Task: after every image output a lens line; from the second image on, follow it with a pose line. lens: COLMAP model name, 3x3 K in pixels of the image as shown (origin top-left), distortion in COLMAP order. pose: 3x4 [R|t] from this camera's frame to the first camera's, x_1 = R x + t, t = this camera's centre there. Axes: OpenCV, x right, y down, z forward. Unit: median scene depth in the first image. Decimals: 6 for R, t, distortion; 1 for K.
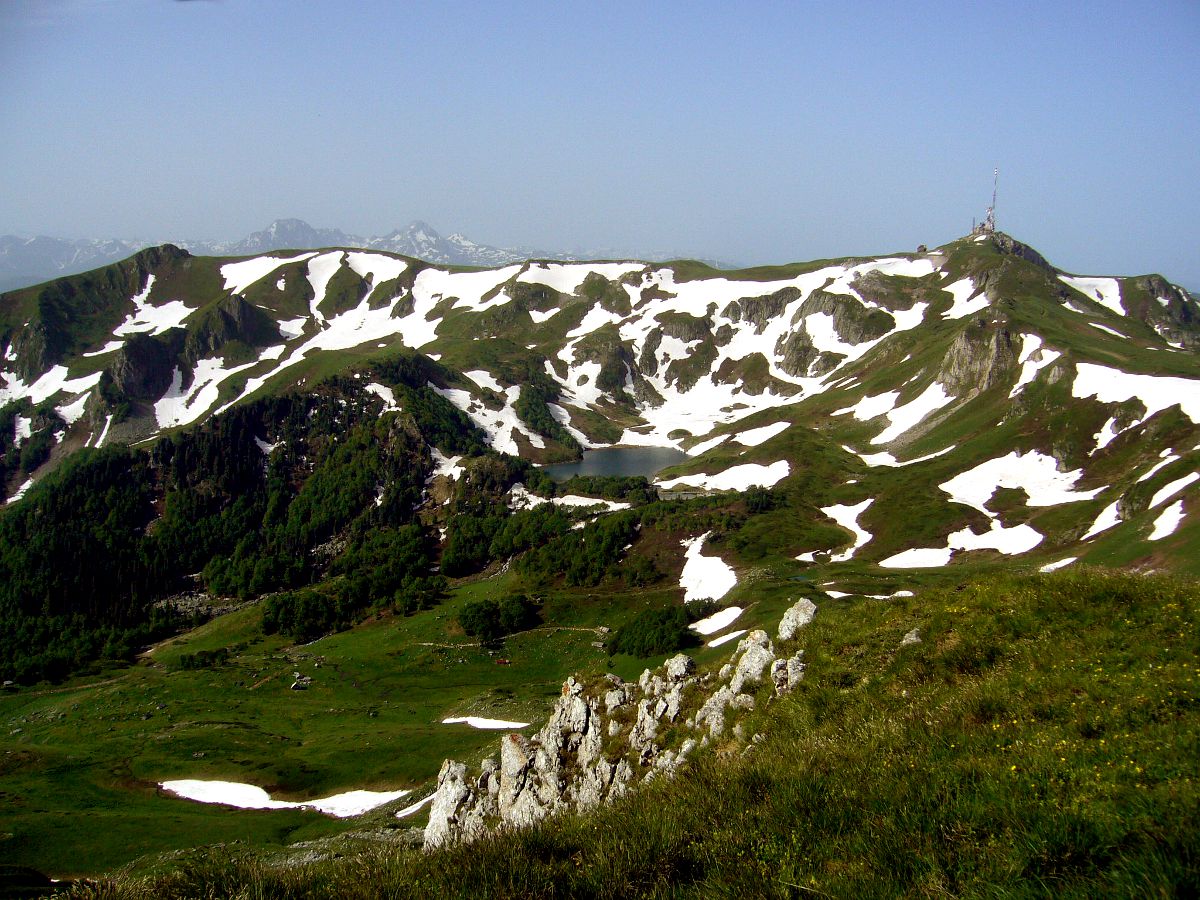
lens RADIAL K [[1272.7, 0, 606.9], [0, 1272.7, 445.7], [0, 0, 1]] dist [-0.037760, 0.000000]
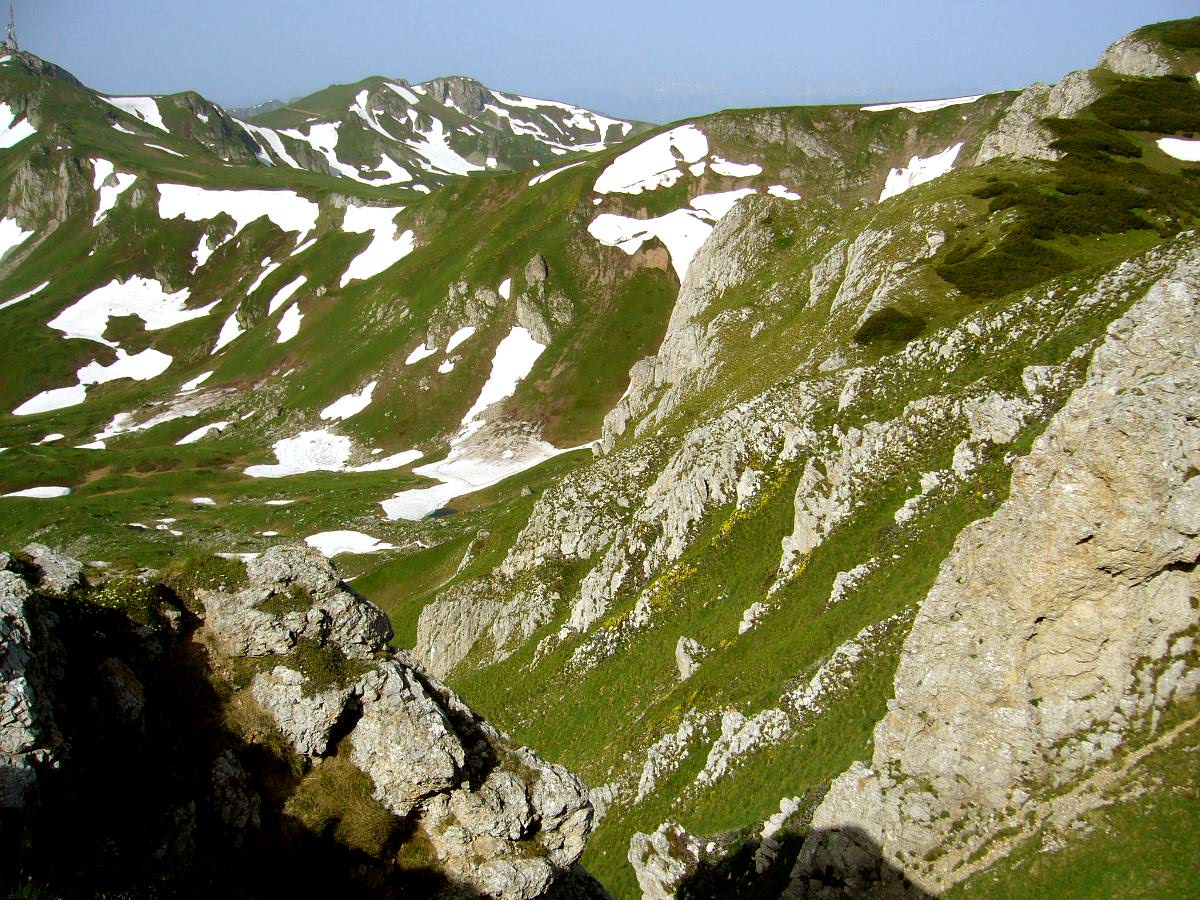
lens RADIAL K [[1272.7, 0, 605.6], [0, 1272.7, 456.1], [0, 0, 1]] dist [-0.037760, 0.000000]
pose [[0.738849, -0.209559, 0.640459, -0.037913], [0.114694, 0.975656, 0.186922, -0.000946], [-0.664039, -0.064650, 0.744898, -0.001628]]
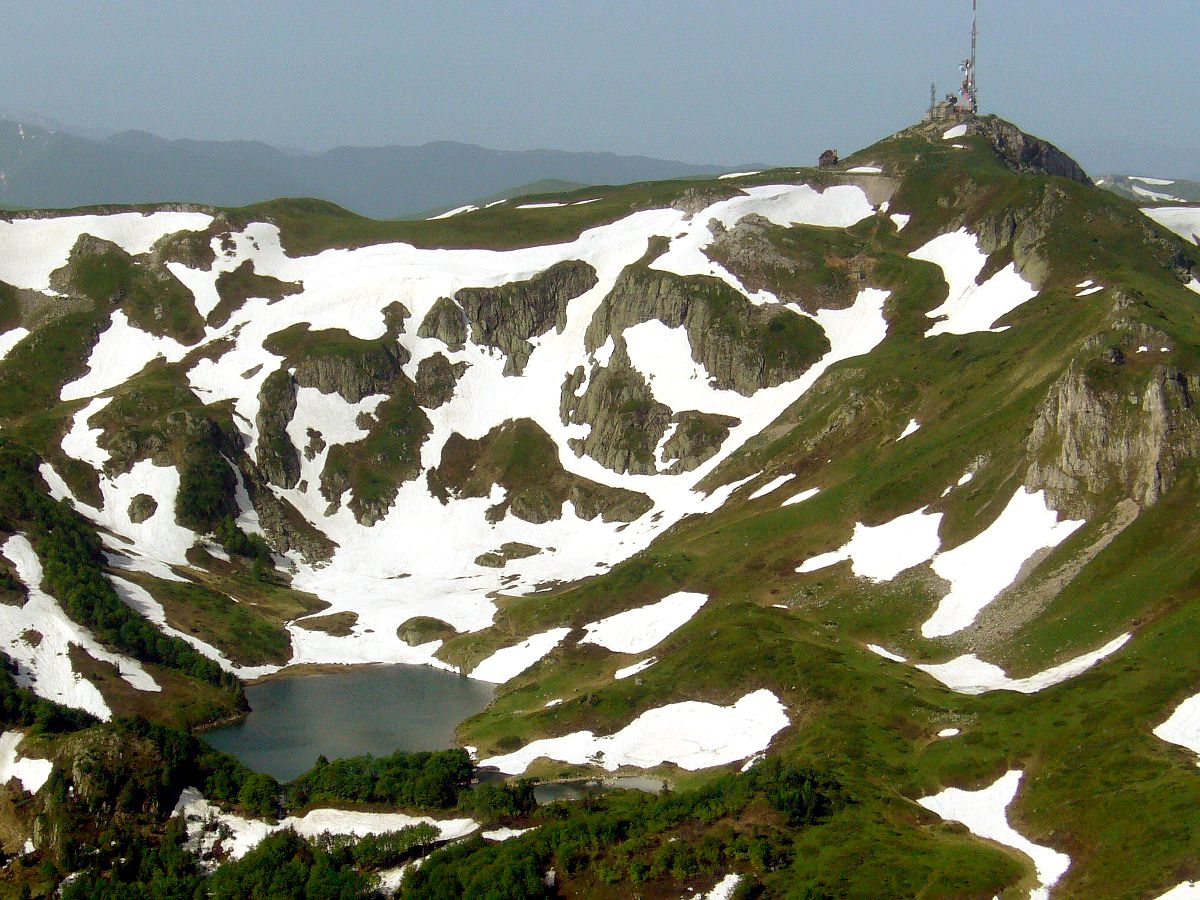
lens RADIAL K [[3158.5, 0, 601.3], [0, 3158.5, 449.7], [0, 0, 1]] dist [0.030539, 0.000000]
pose [[0.963086, -0.047452, 0.264979, -0.144451], [0.057771, 0.997840, -0.031283, -0.028938], [-0.262922, 0.045437, 0.963747, -0.036826]]
